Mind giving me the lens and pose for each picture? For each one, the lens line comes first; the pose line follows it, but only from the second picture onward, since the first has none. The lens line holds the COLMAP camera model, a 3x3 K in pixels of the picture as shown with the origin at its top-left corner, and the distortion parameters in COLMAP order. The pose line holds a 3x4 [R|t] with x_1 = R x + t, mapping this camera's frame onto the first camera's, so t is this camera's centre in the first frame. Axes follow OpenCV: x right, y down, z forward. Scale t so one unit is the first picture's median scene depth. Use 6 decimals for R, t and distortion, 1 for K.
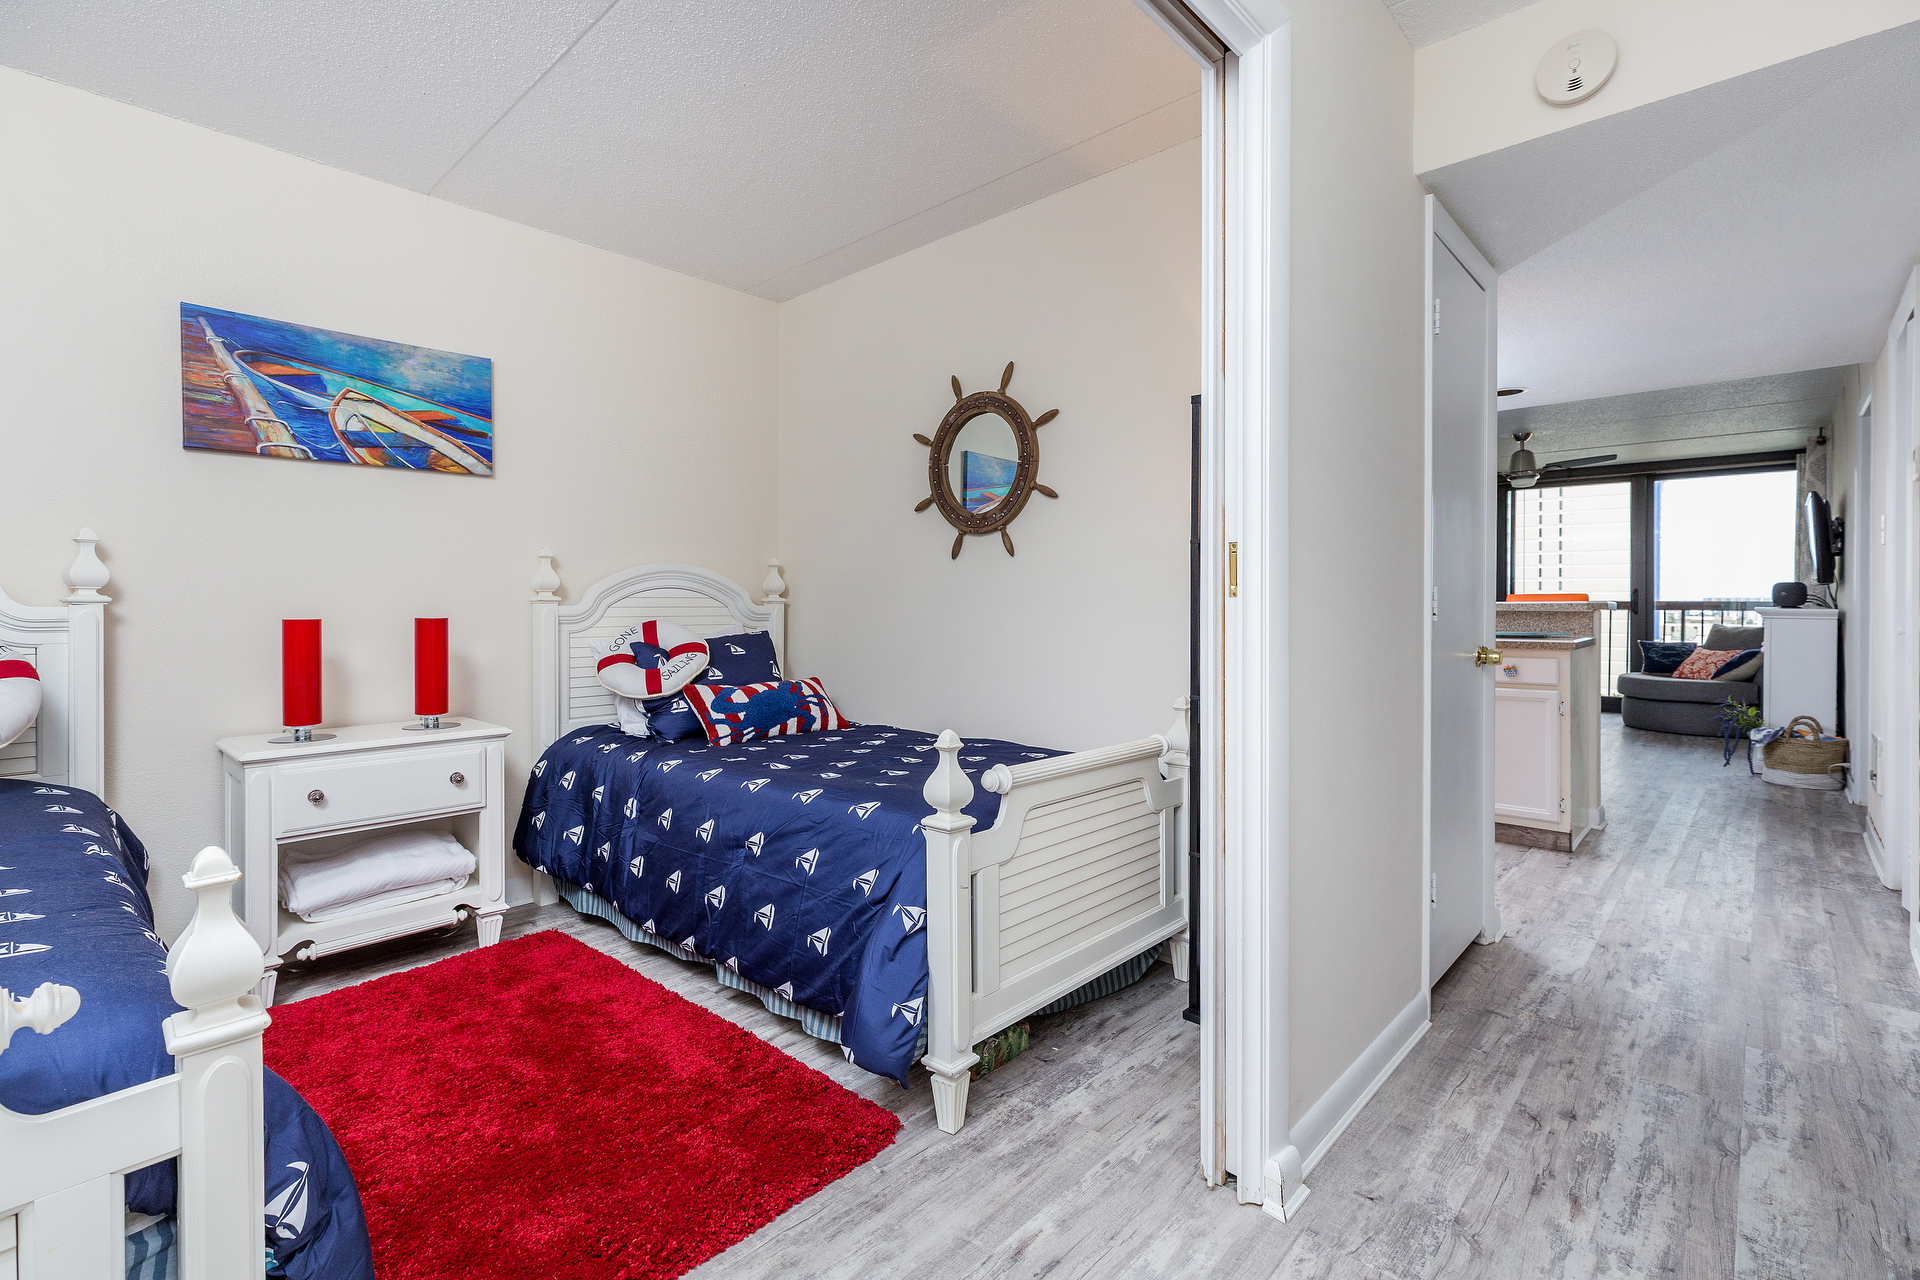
lens RADIAL K [[875.0, 0, 954.4], [0, 875.0, 607.4], [0, 0, 1]] dist [0.001685, -0.000071]
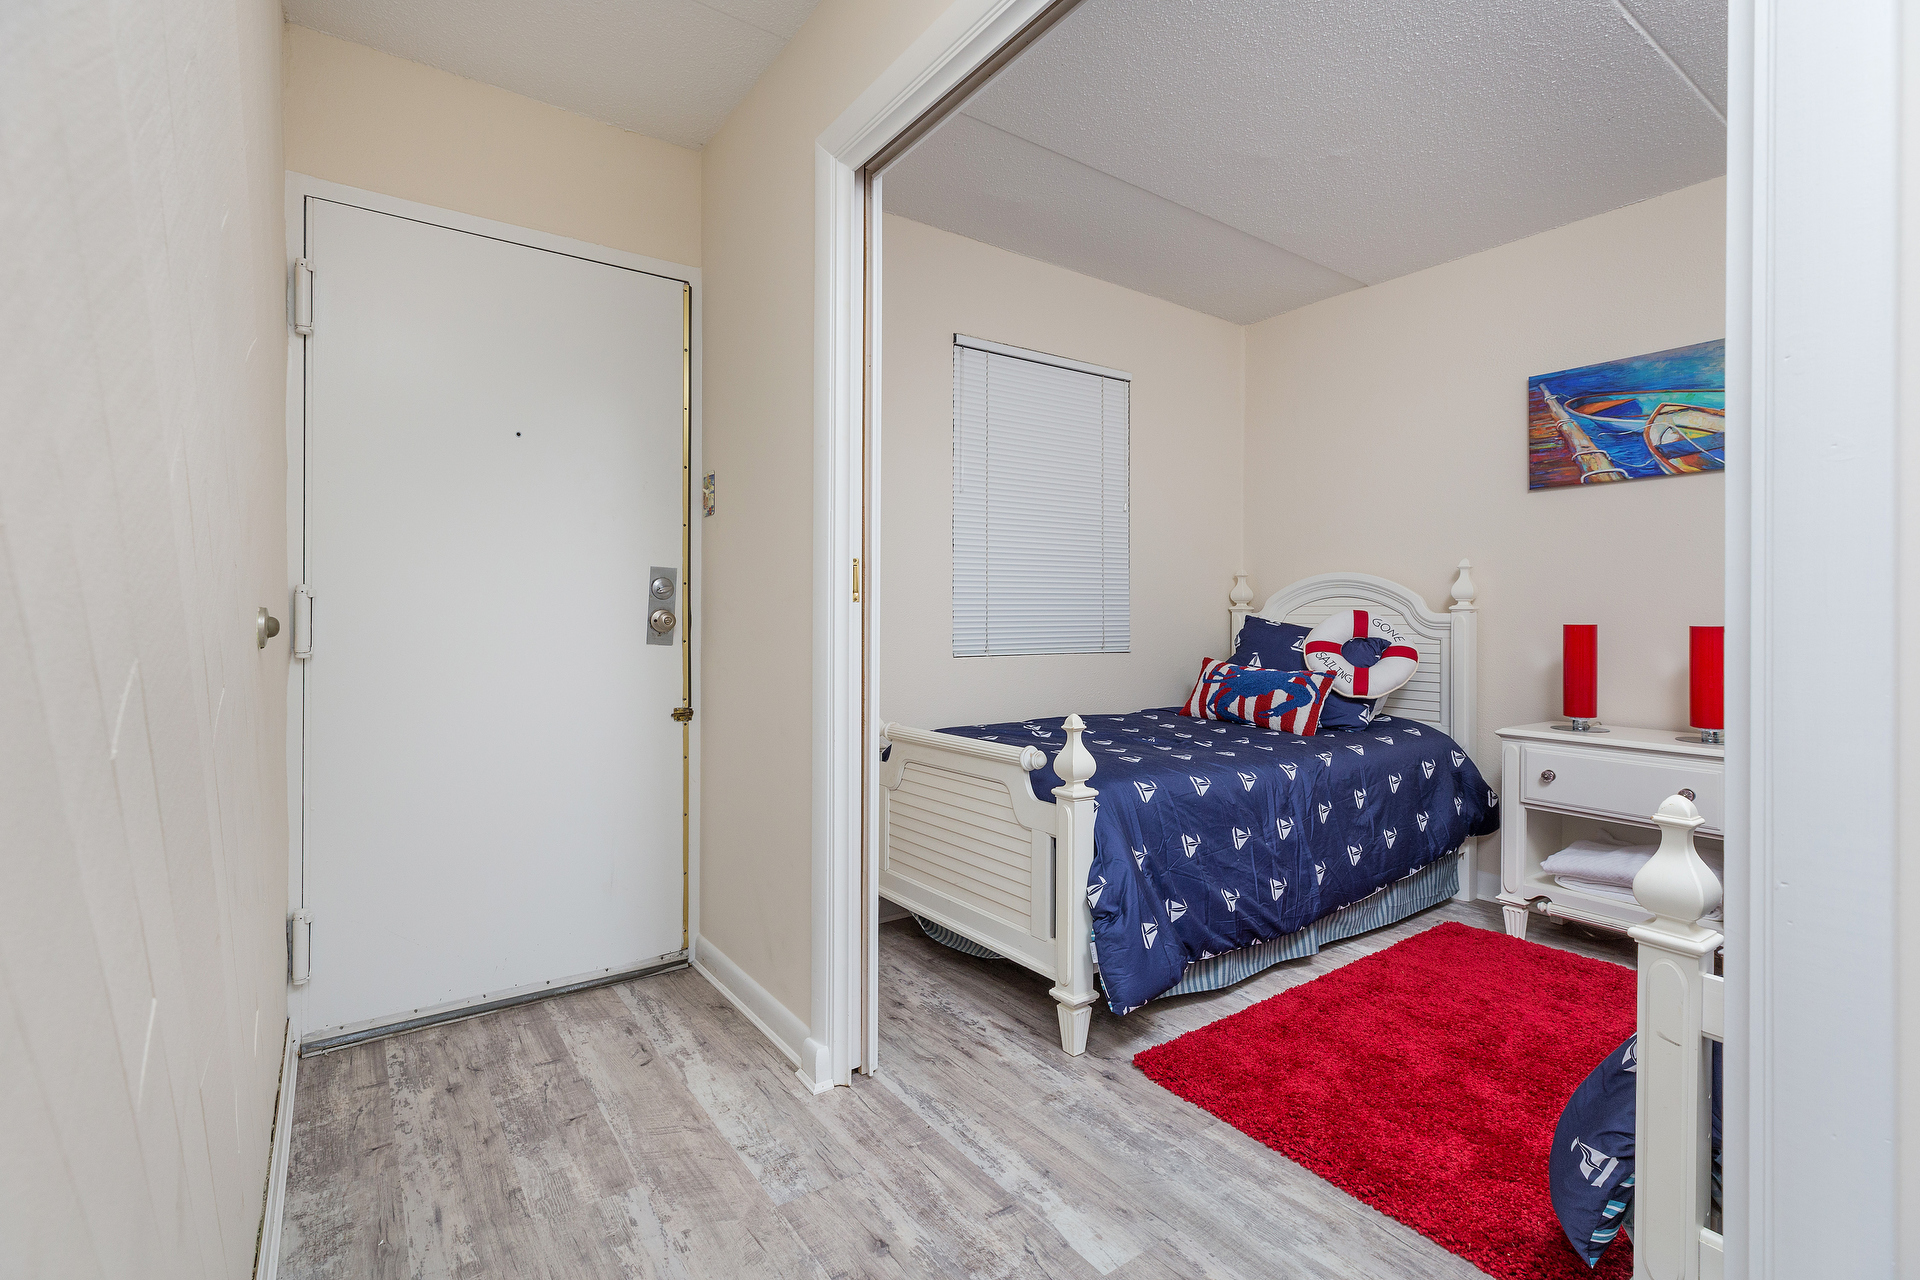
lens RADIAL K [[875.0, 0, 954.4], [0, 875.0, 607.4], [0, 0, 1]] dist [0.001685, -0.000071]
pose [[-0.202347, 0.003836, -0.979306, 0.522269], [0.003885, 0.999988, 0.003114, -0.015732], [0.979306, -0.003174, -0.202359, 0.407219]]
